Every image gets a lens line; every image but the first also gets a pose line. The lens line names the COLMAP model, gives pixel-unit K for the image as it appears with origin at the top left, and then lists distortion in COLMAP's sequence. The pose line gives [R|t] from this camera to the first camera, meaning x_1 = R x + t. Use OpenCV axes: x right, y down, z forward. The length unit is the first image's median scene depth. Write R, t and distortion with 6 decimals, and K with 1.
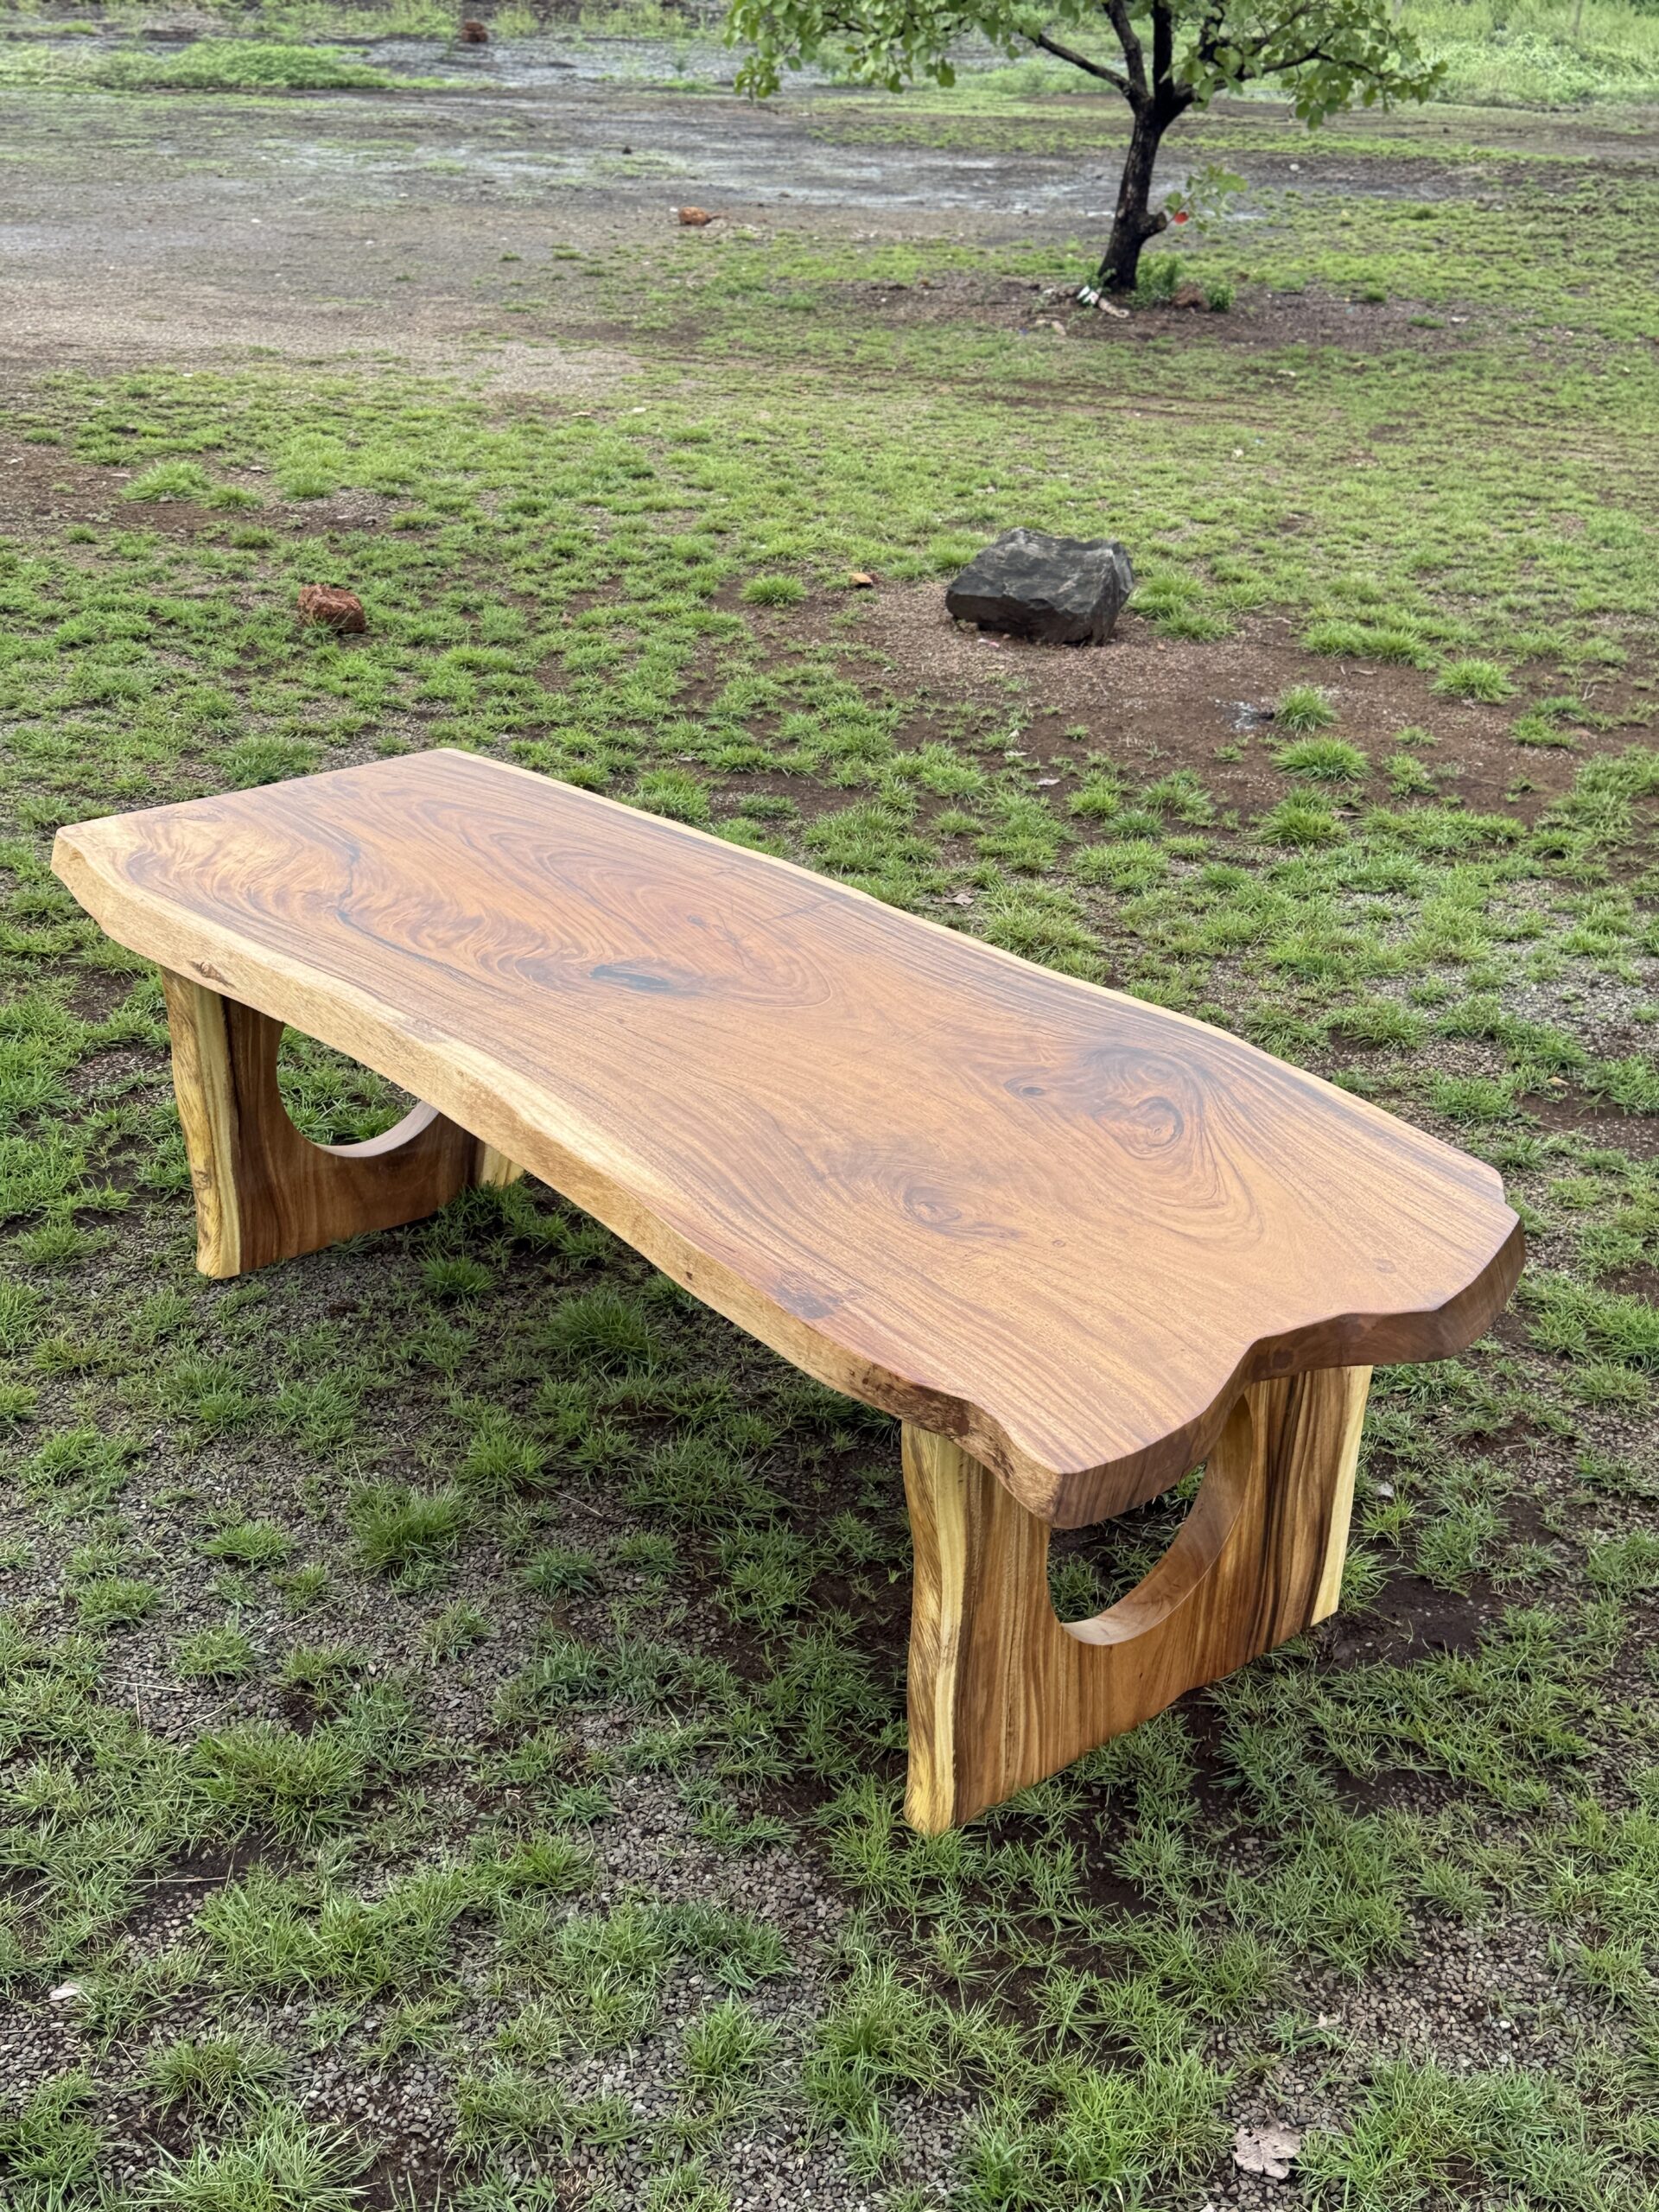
lens RADIAL K [[2499.9, 0, 830.6], [0, 2499.9, 1113.5], [0, 0, 1]] dist [0.181259, -0.396382]
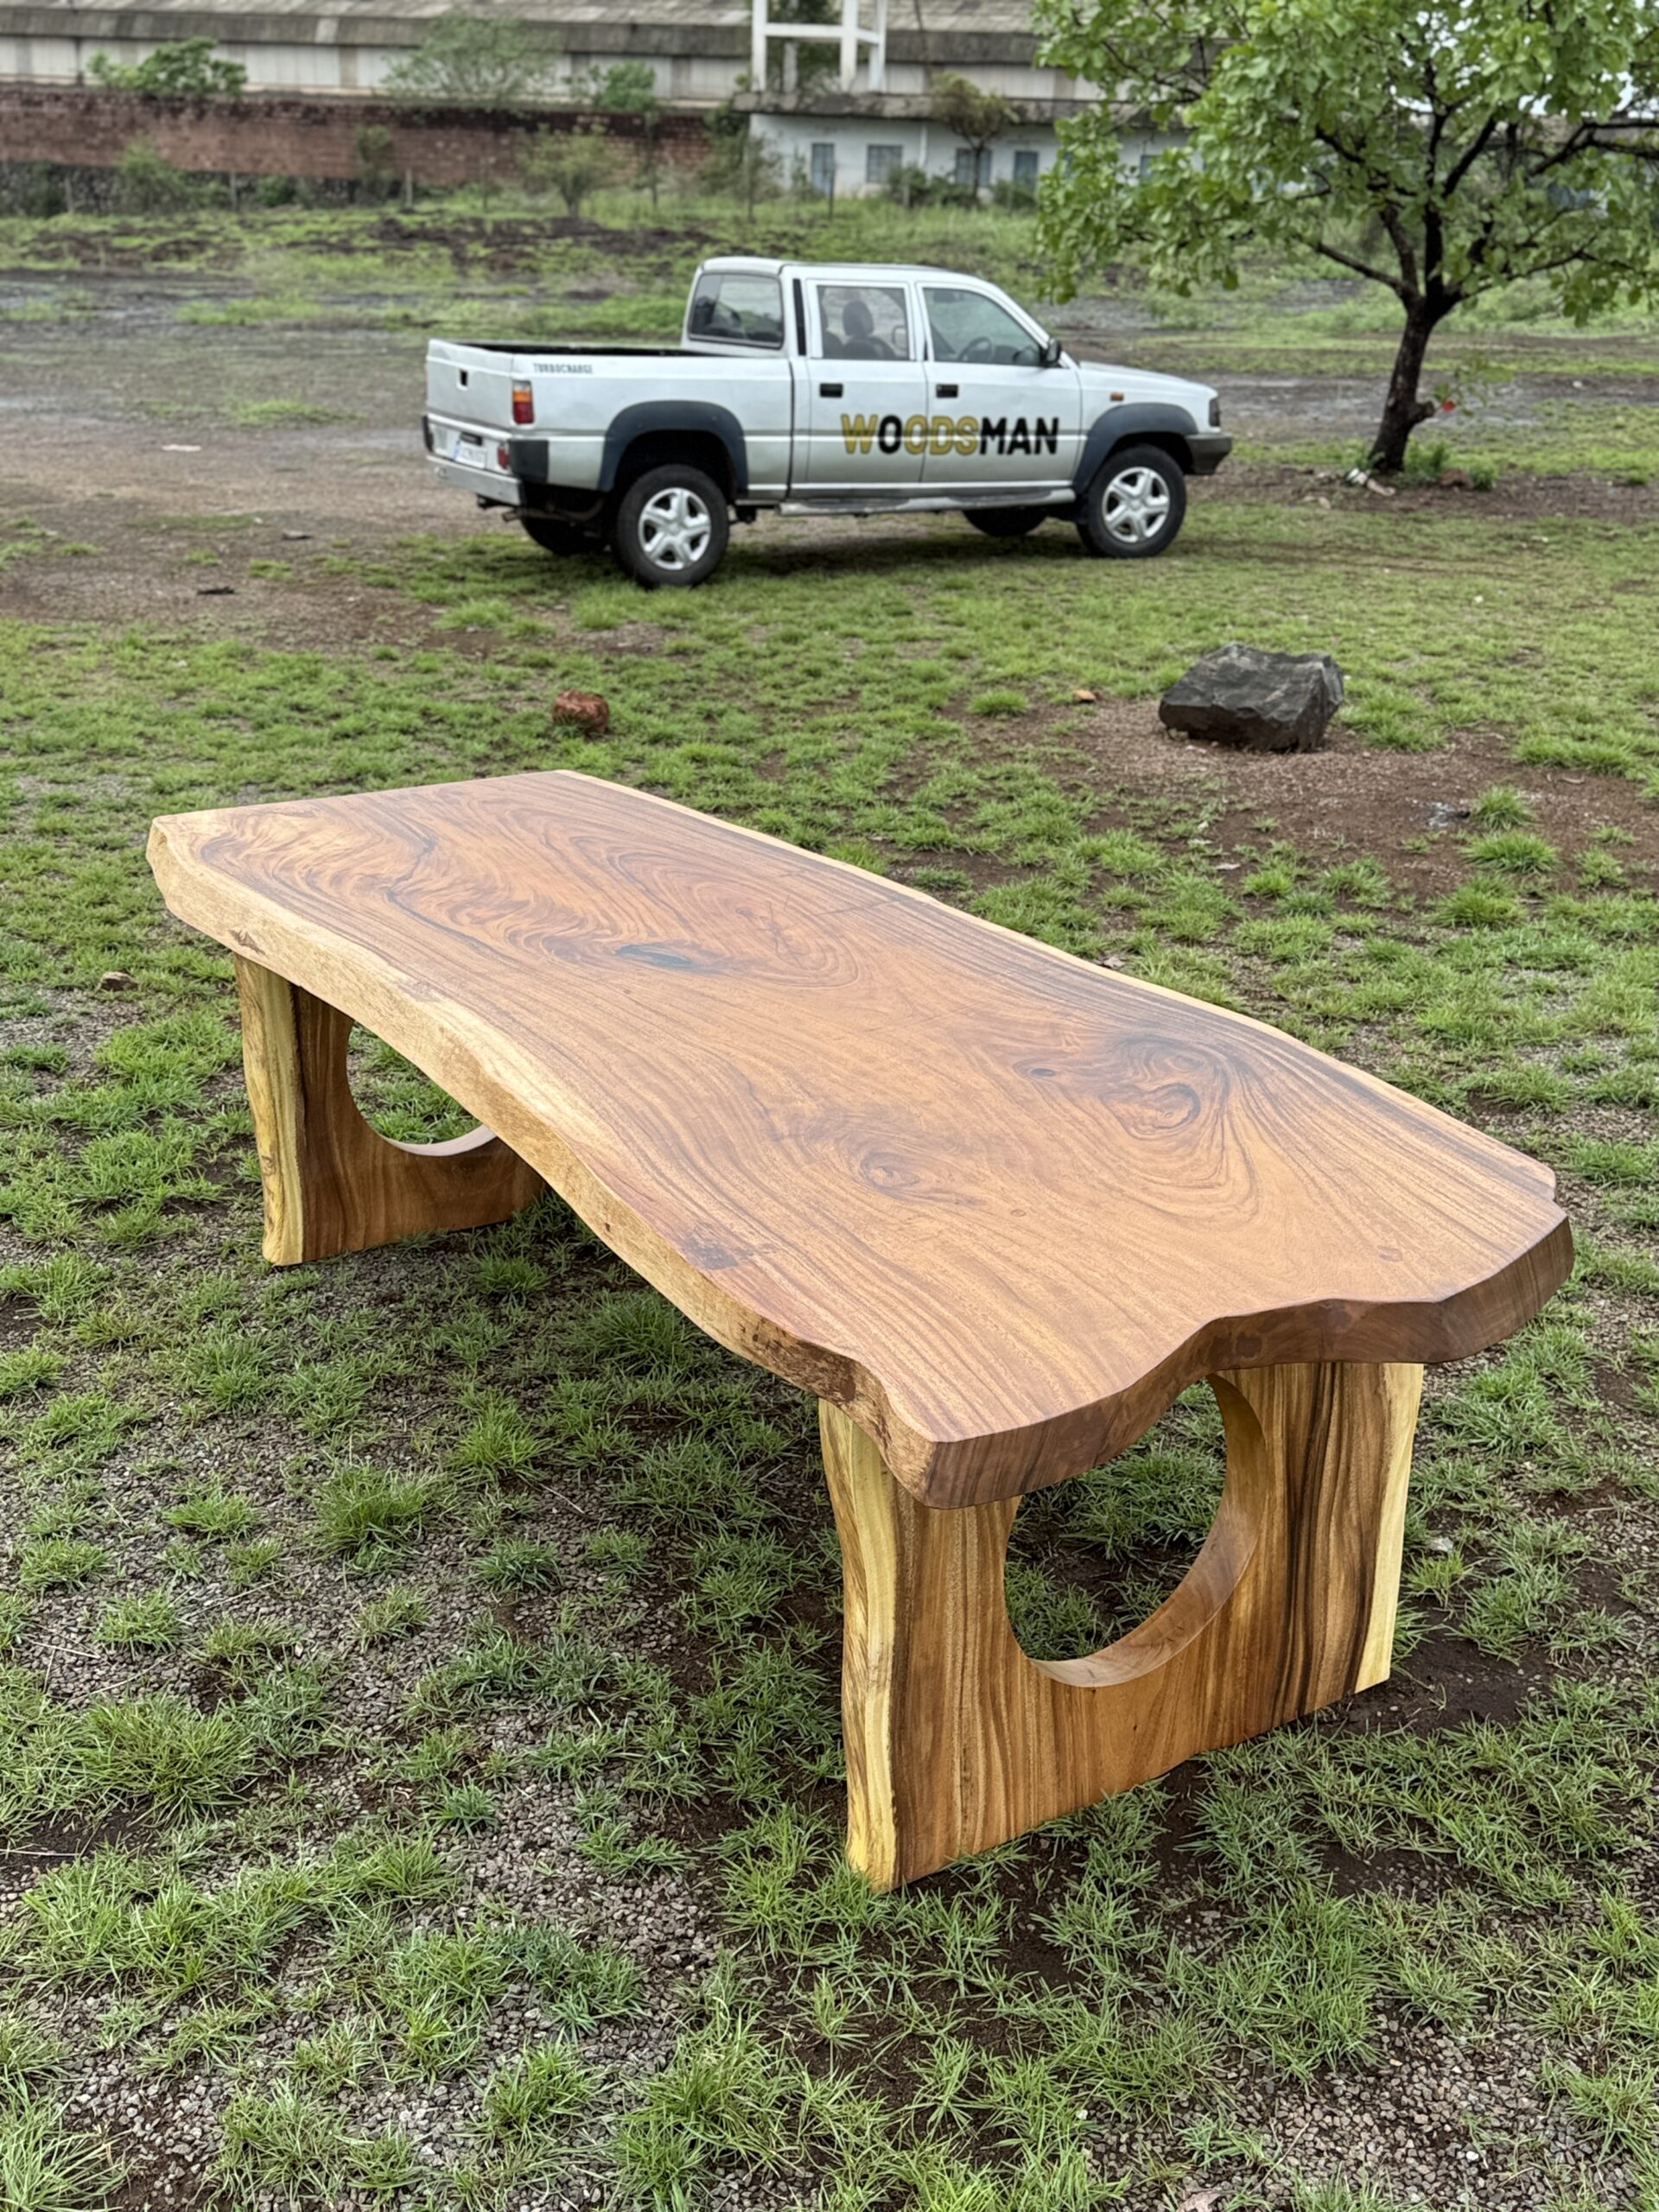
lens RADIAL K [[2247.2, 0, 834.8], [0, 2247.2, 1101.8], [0, 0, 1]] dist [0.196440, -0.467442]
pose [[0.989804, 0.040525, -0.136548, 0.112515], [-0.049663, 0.996701, -0.064192, 0.056053], [0.133496, 0.070319, 0.988551, 0.160666]]
